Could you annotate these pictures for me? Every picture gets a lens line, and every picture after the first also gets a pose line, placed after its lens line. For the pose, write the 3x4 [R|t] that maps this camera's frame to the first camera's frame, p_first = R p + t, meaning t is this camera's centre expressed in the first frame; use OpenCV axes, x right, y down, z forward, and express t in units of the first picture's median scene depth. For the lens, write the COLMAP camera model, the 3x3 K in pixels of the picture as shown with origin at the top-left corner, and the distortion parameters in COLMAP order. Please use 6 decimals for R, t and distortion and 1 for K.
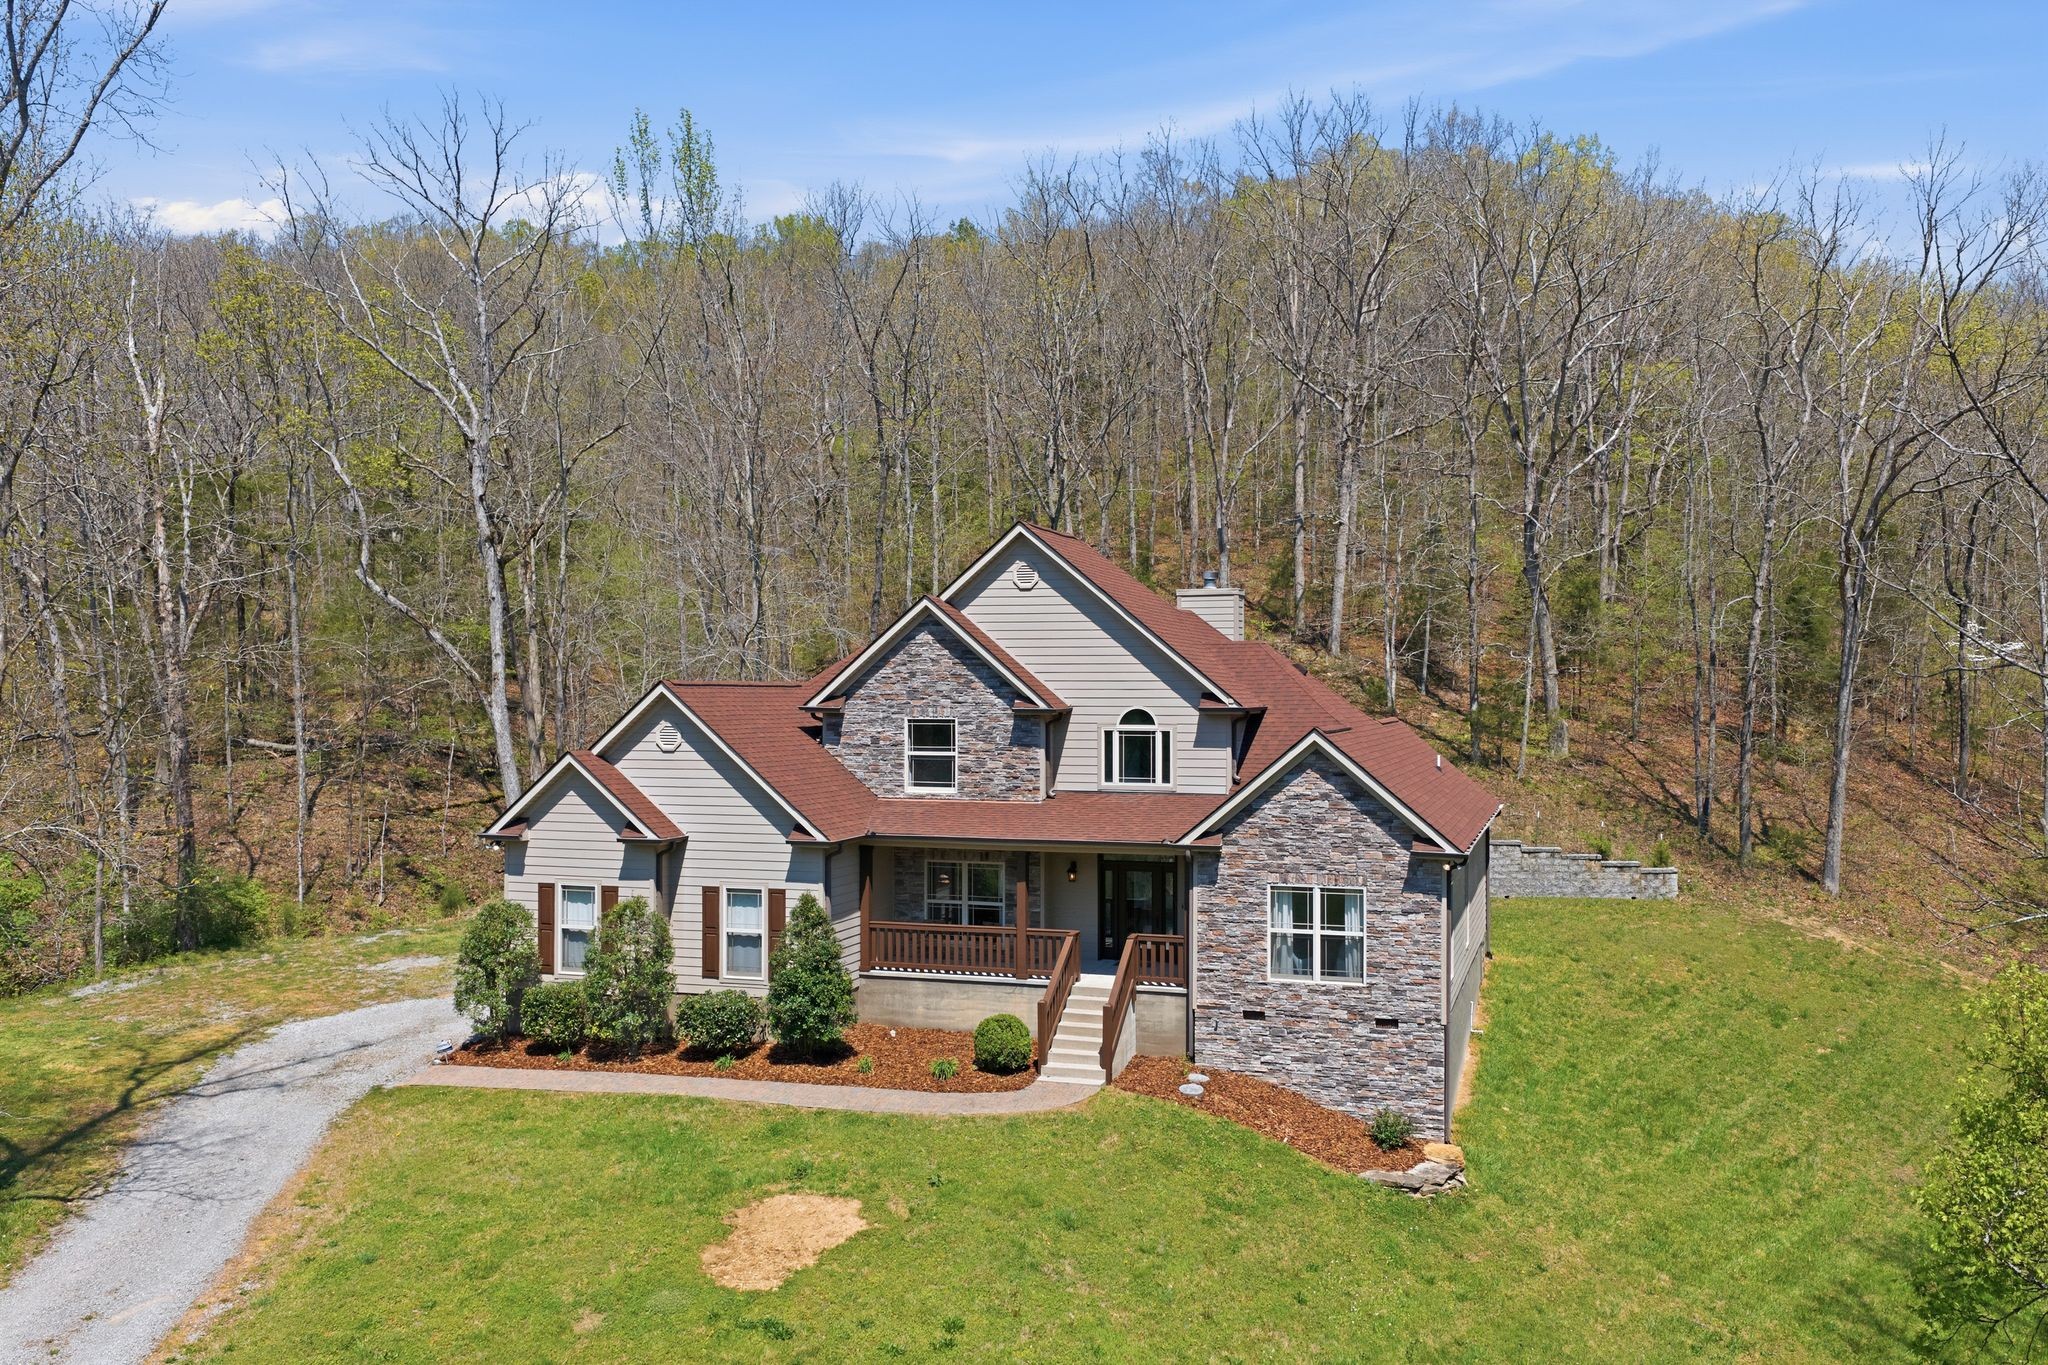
lens RADIAL K [[1680.3, 0, 1032.9], [0, 1680.3, 683.0], [0, 0, 1]] dist [0.020250, -0.037224]
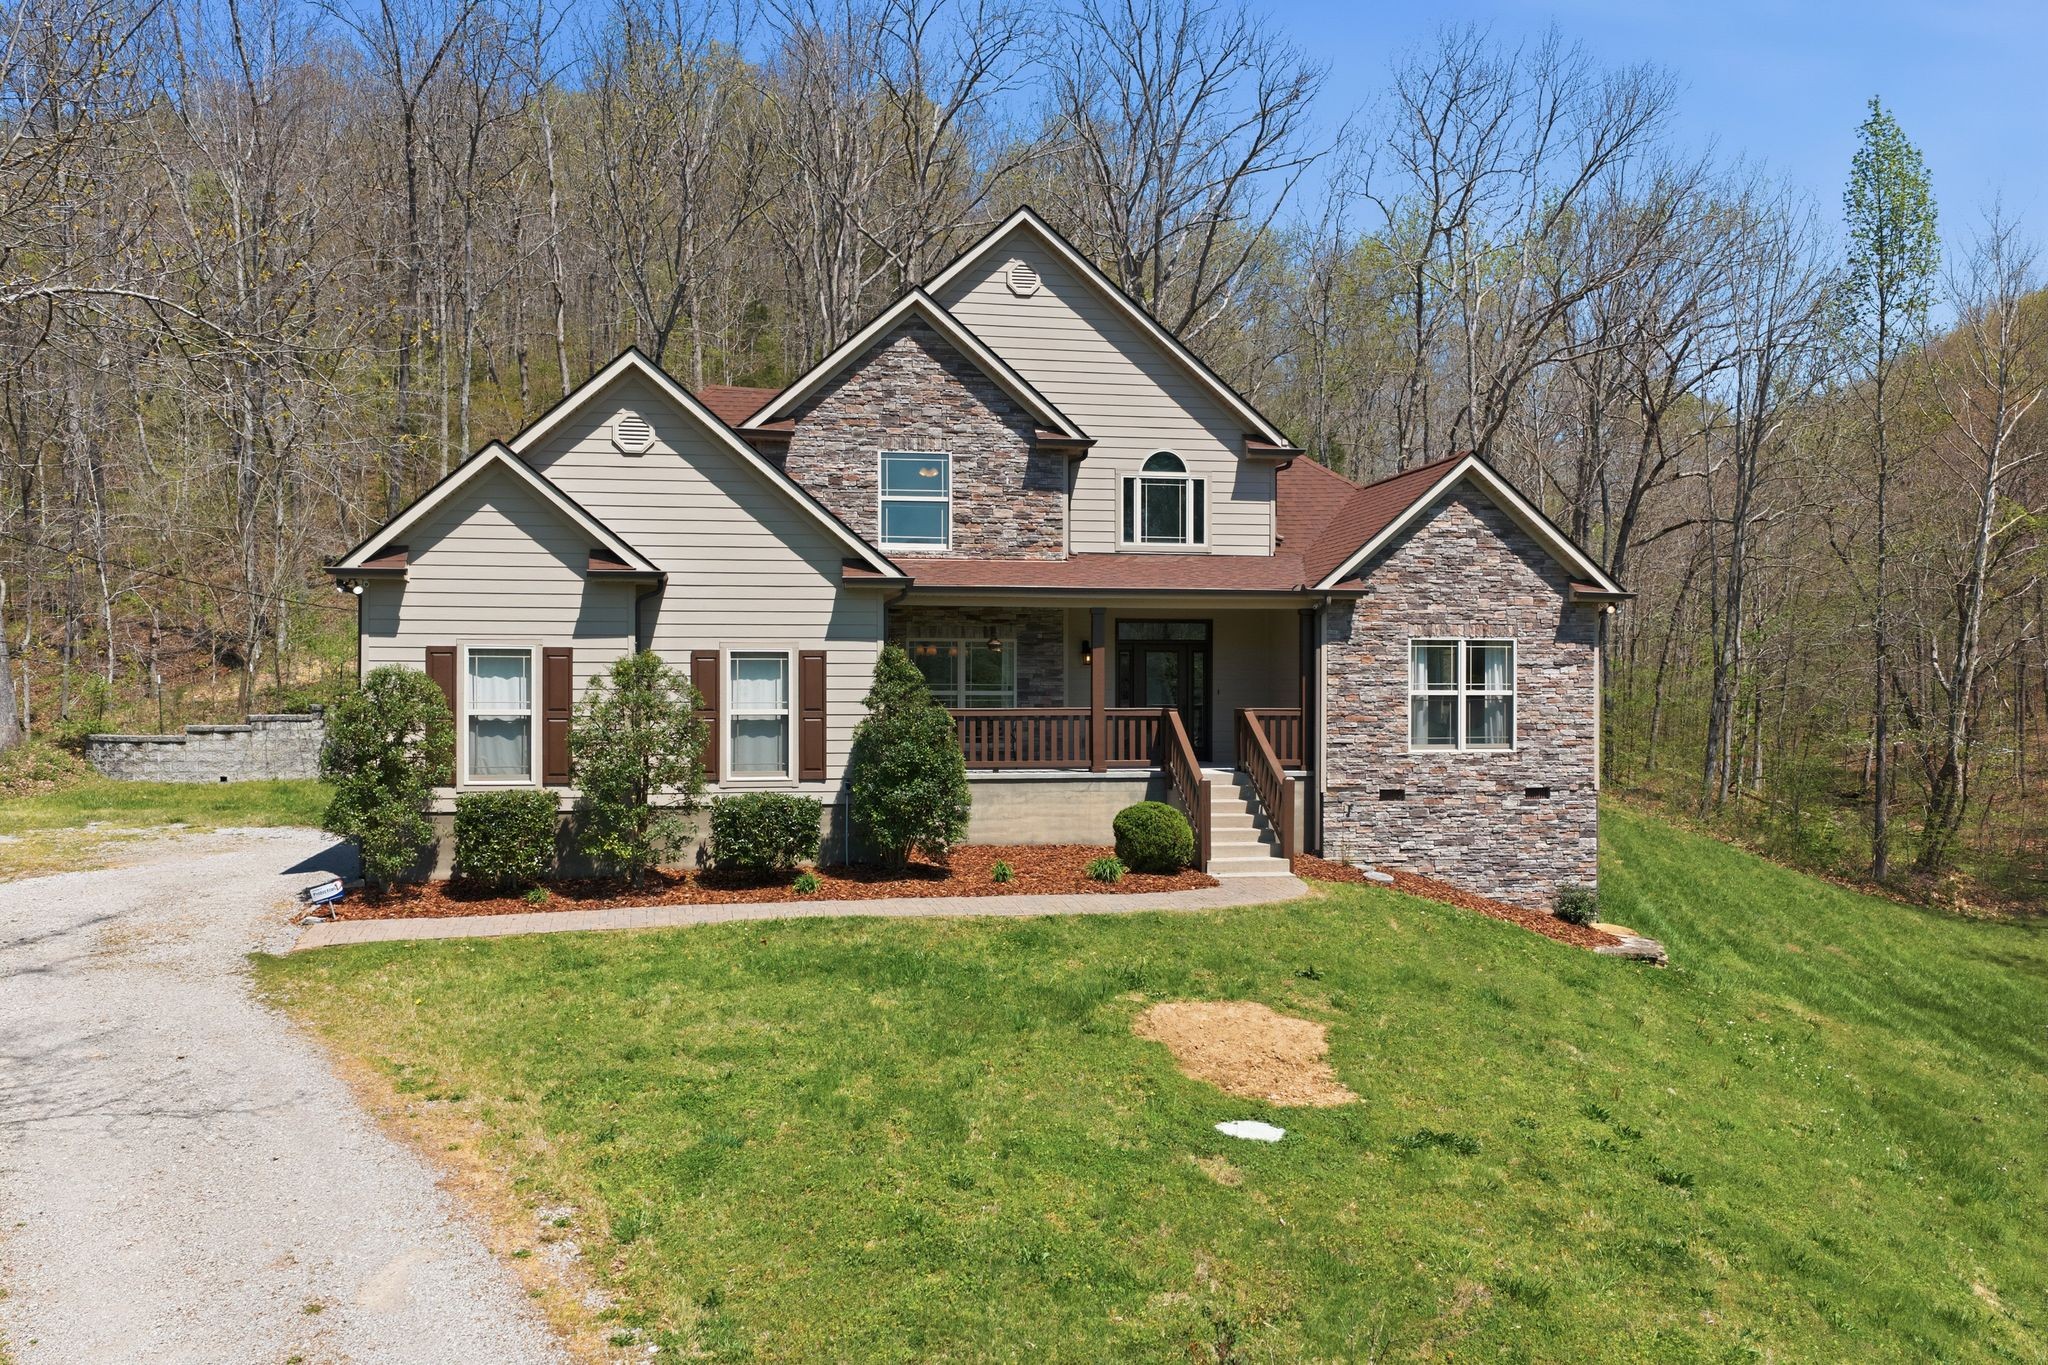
lens RADIAL K [[1680.3, 0, 1024.2], [0, 1680.3, 692.3], [0, 0, 1]] dist [0.020250, -0.037224]
pose [[0.881265, -0.000706, 0.472622, -0.395475], [-0.002366, 0.999980, 0.005906, 0.131532], [-0.472616, -0.006323, 0.881246, 0.322179]]
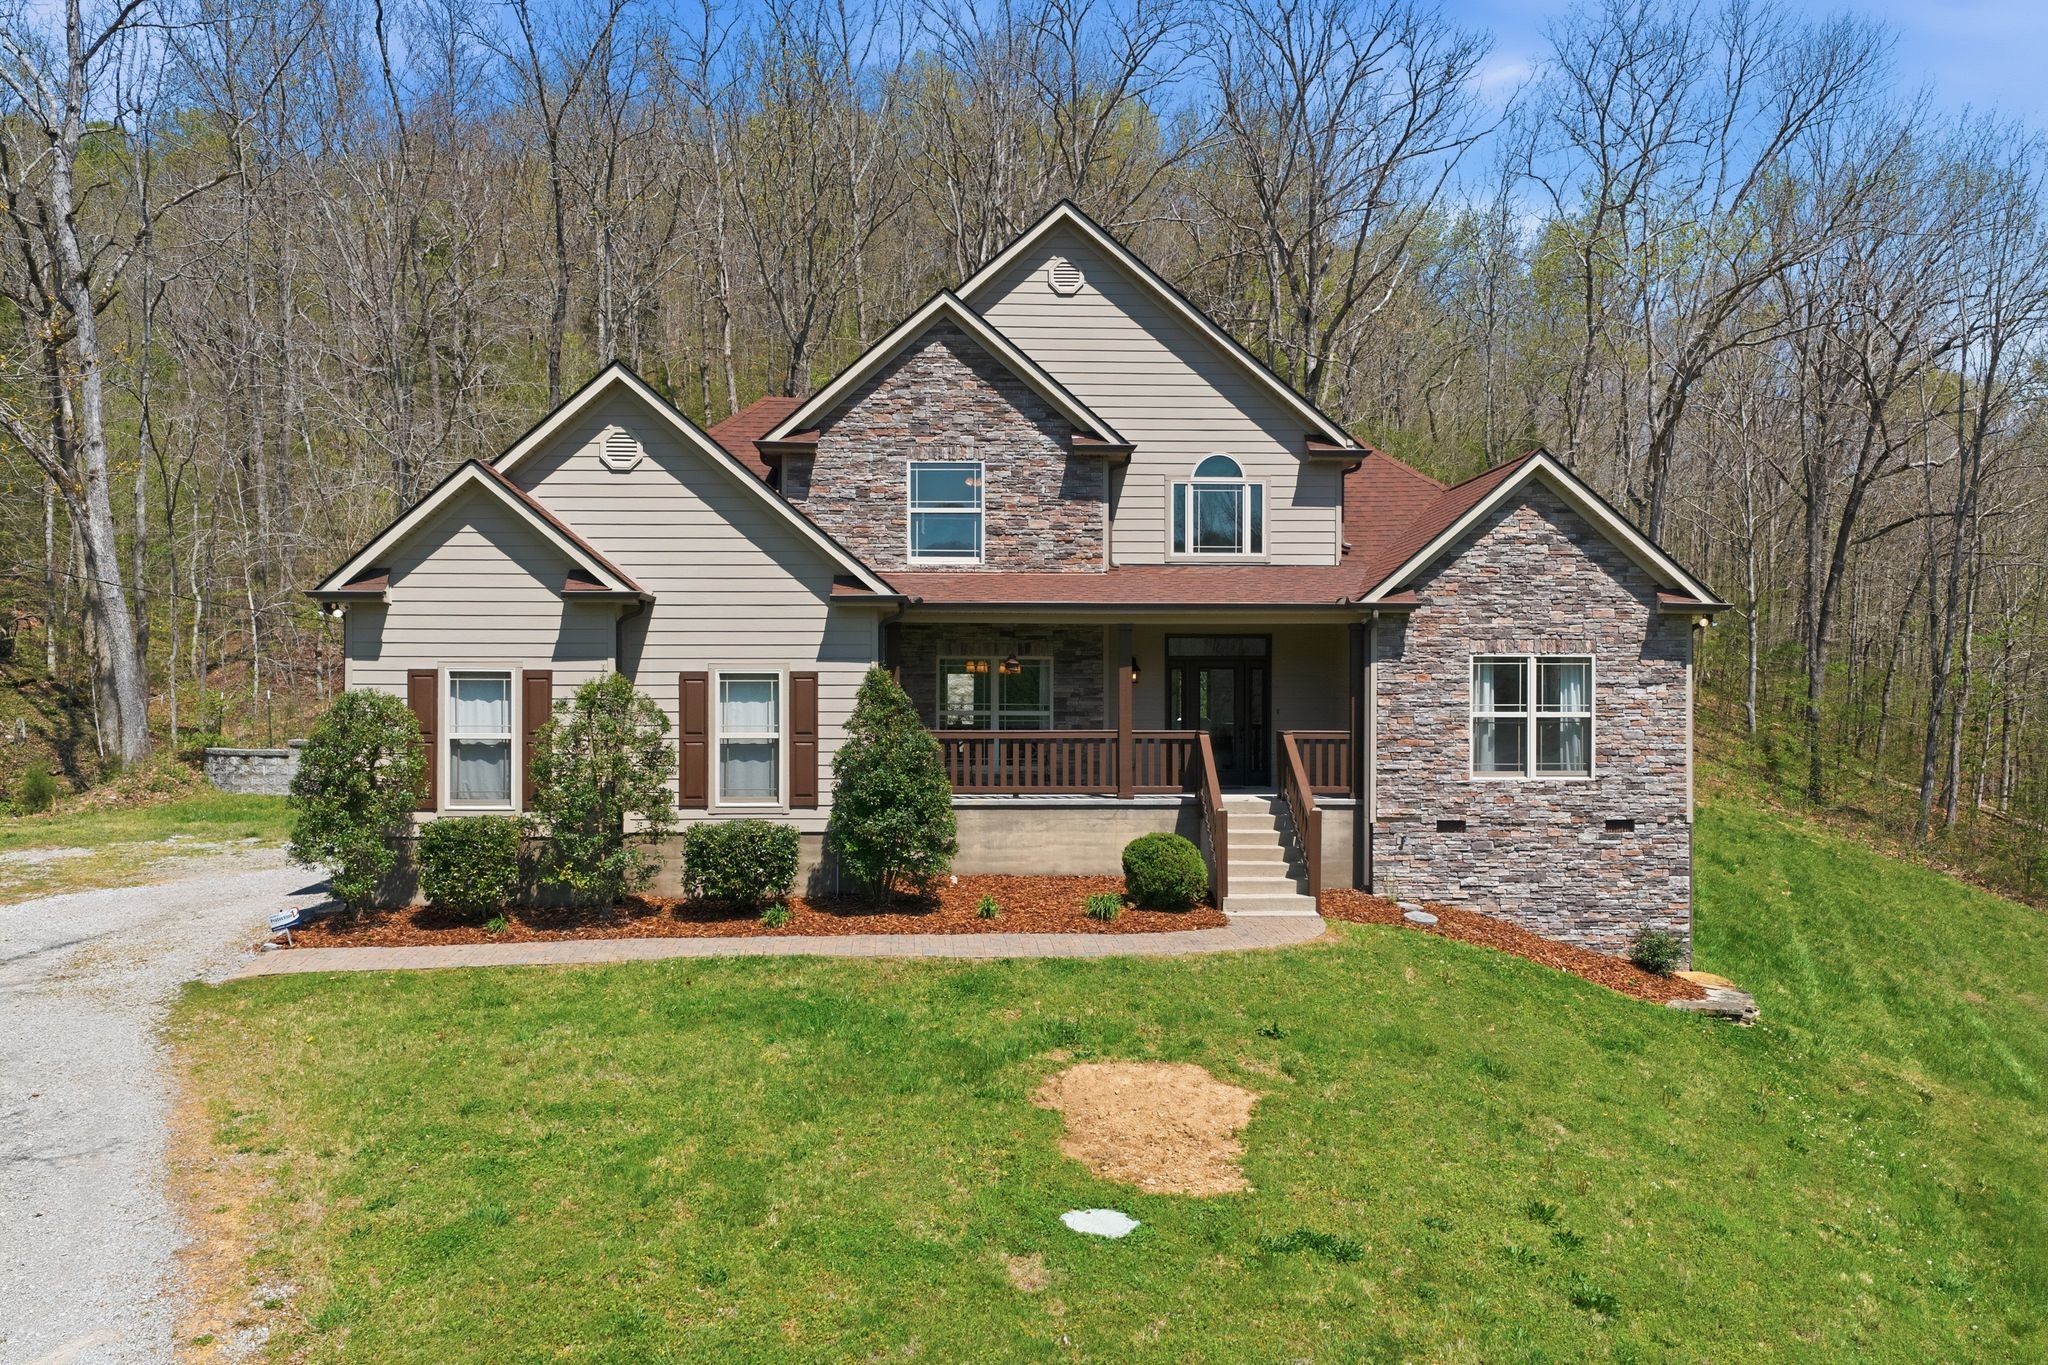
lens RADIAL K [[1680.3, 0, 1026.2], [0, 1680.3, 692.3], [0, 0, 1]] dist [0.020250, -0.037224]
pose [[0.940842, 0.000198, 0.338844, -0.288517], [-0.002090, 0.999984, 0.005221, 0.123150], [-0.338838, -0.005620, 0.940828, 0.318126]]
